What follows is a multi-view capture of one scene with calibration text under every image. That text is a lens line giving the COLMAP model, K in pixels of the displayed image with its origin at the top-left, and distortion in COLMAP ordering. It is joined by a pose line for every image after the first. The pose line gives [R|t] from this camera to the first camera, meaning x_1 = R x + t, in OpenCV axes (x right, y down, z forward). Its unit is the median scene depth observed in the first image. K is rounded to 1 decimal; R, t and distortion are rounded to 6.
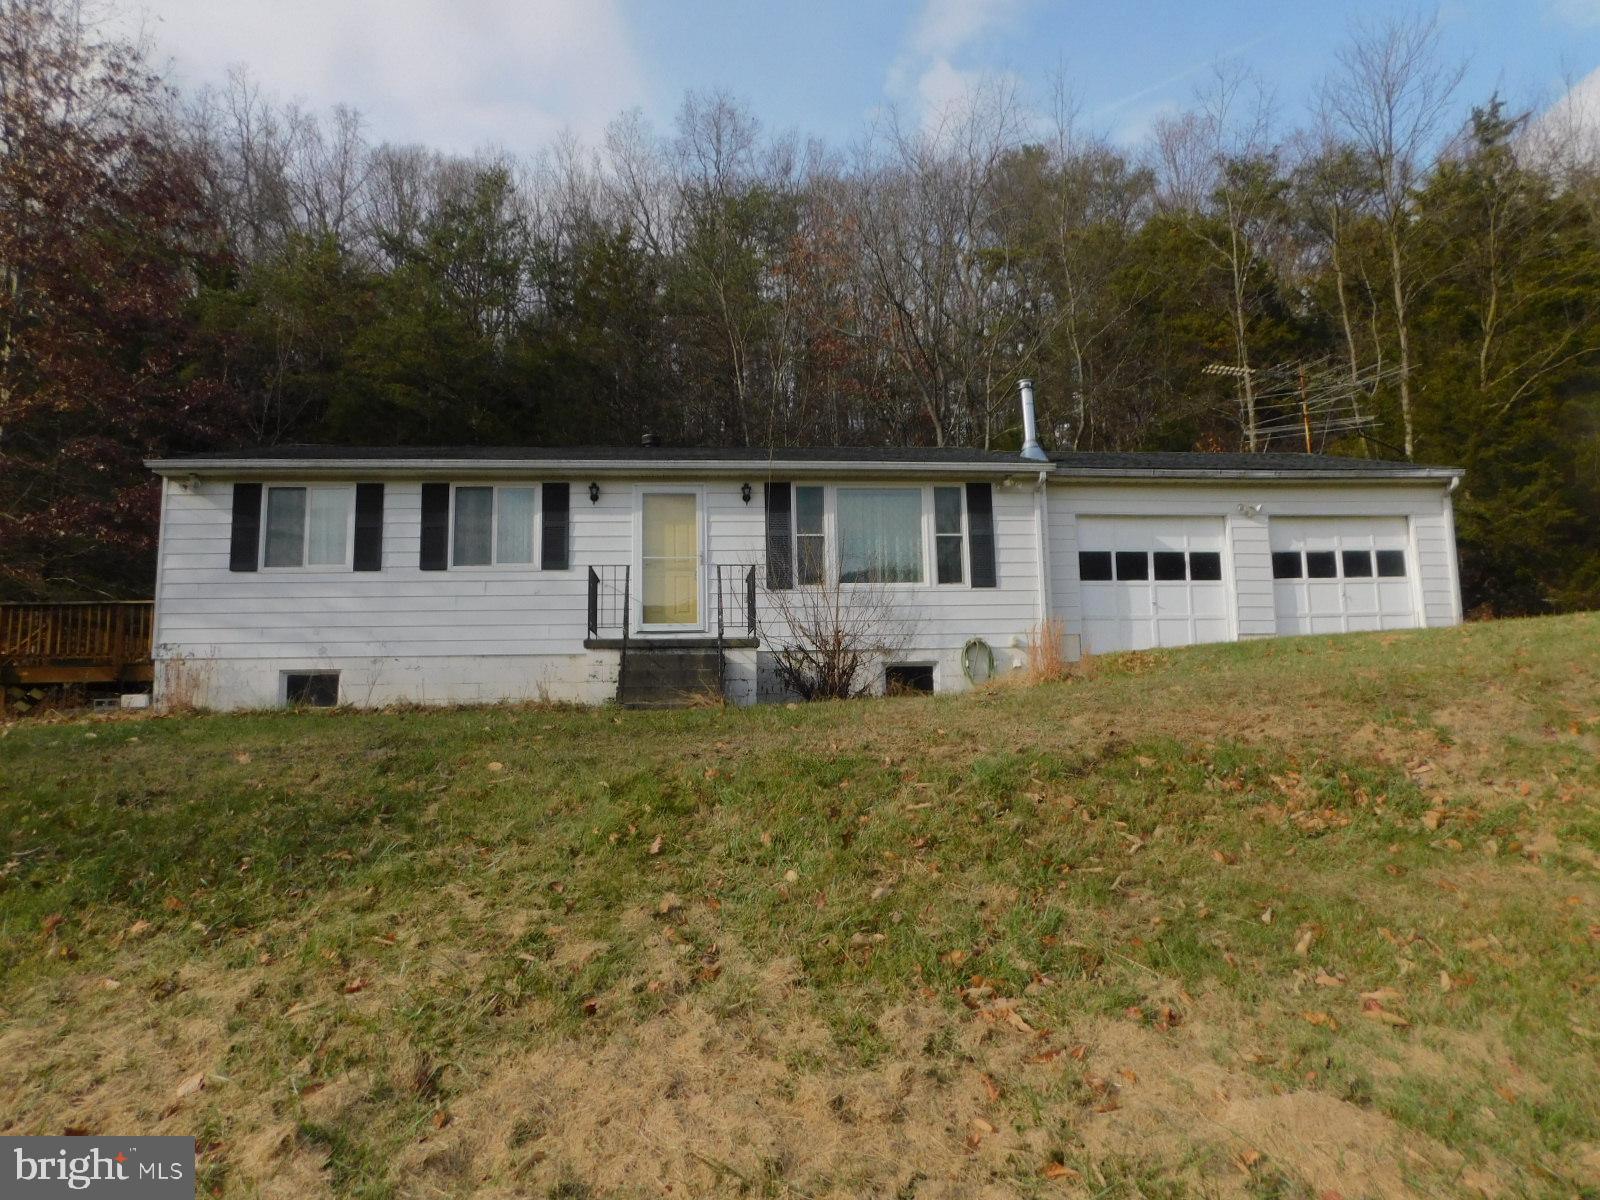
lens RADIAL K [[1057.4, 0, 799.2], [0, 1057.4, 601.5], [0, 0, 1]] dist [-0.070976, 0.058999]
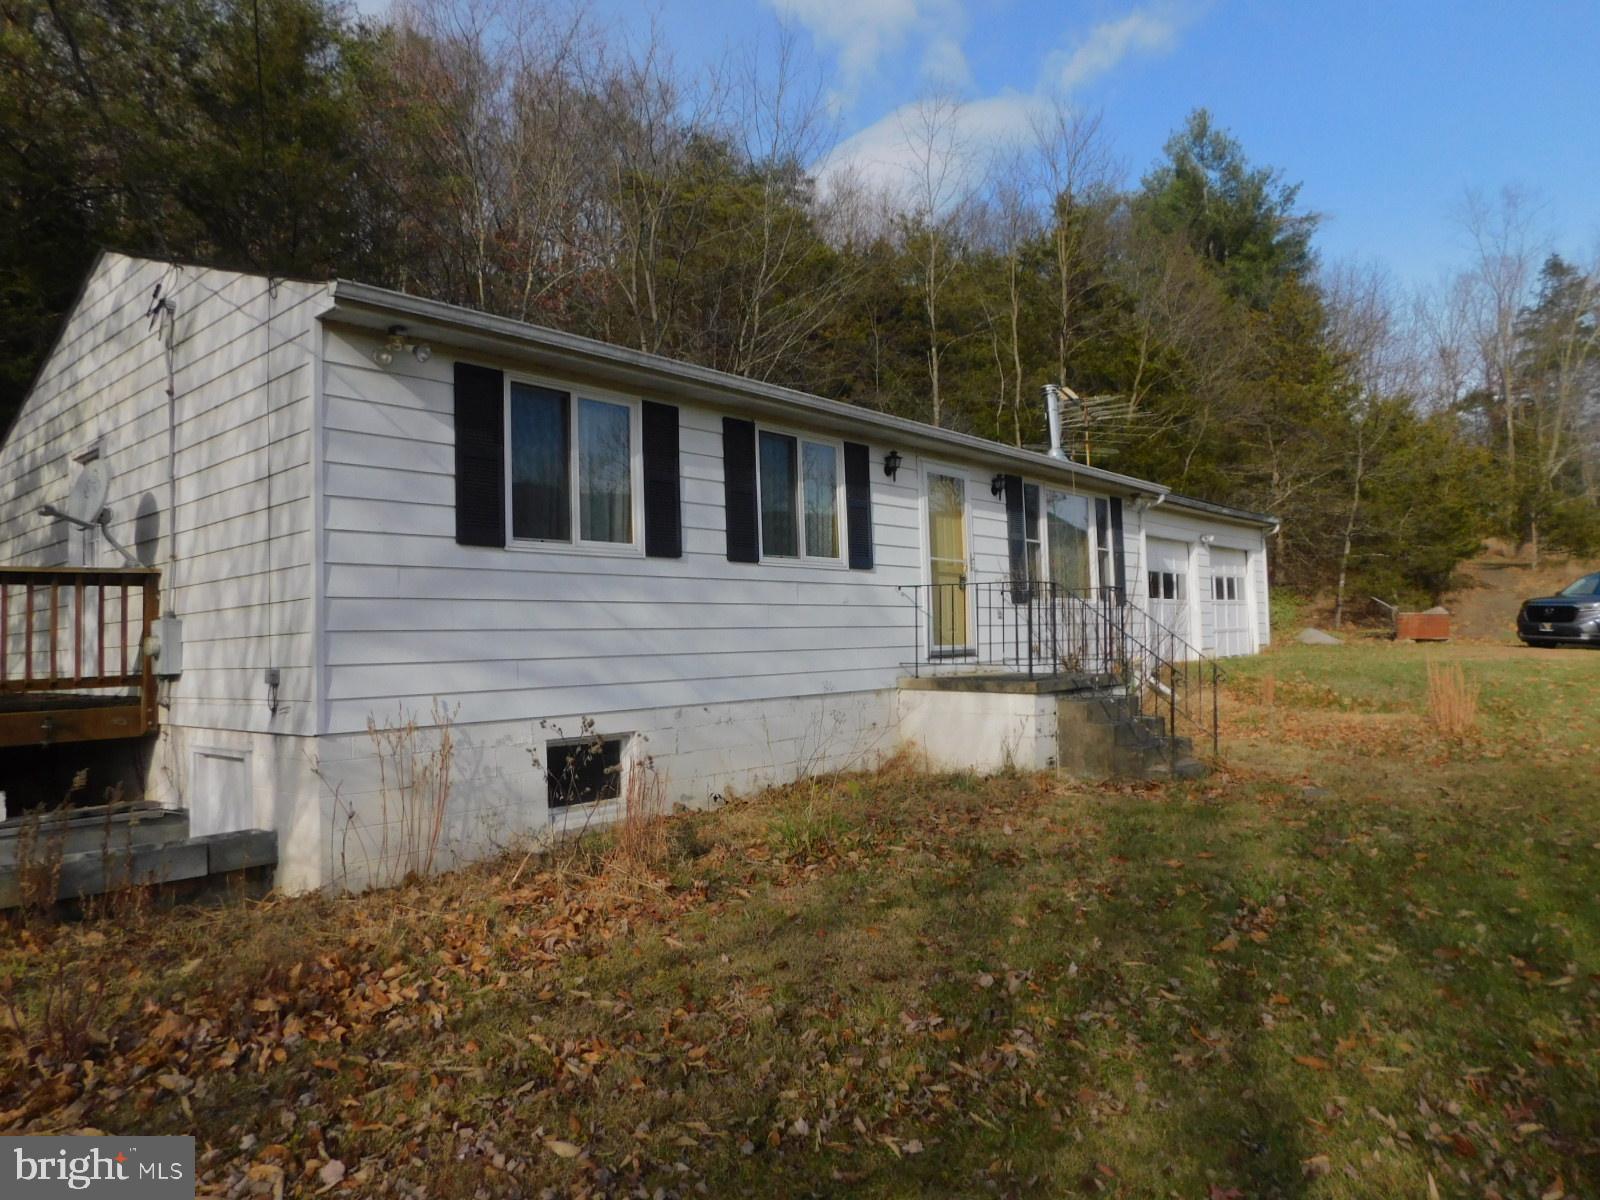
lens RADIAL K [[1057.4, 0, 804.9], [0, 1057.4, 600.3], [0, 0, 1]] dist [-0.070976, 0.058999]
pose [[0.732812, 0.032352, 0.679661, -0.740814], [-0.071868, 0.996962, 0.030033, -0.028363], [-0.676625, -0.070855, 0.732911, 0.513310]]
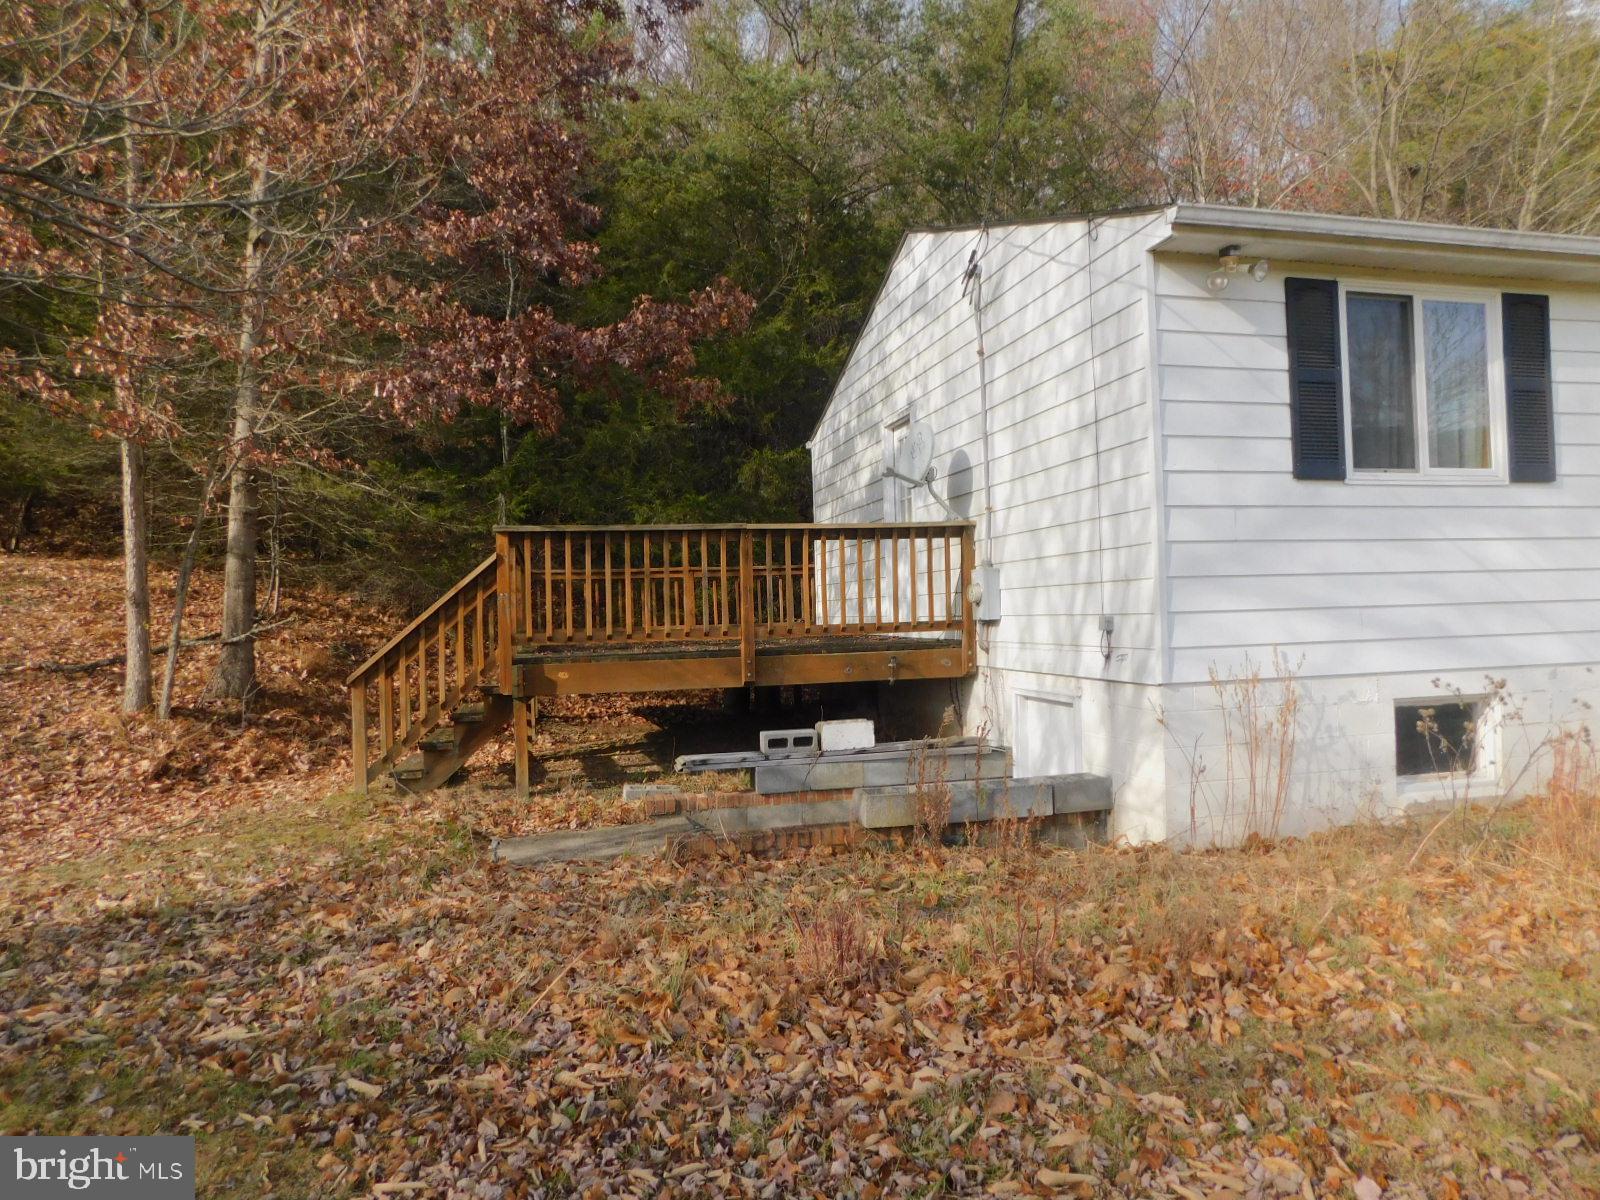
lens RADIAL K [[1057.4, 0, 800.4], [0, 1057.4, 598.6], [0, 0, 1]] dist [-0.070976, 0.058999]
pose [[0.991923, 0.000207, 0.126843, -0.789633], [-0.013825, 0.994218, 0.106491, -0.022317], [-0.126087, -0.107384, 0.986190, 0.568228]]
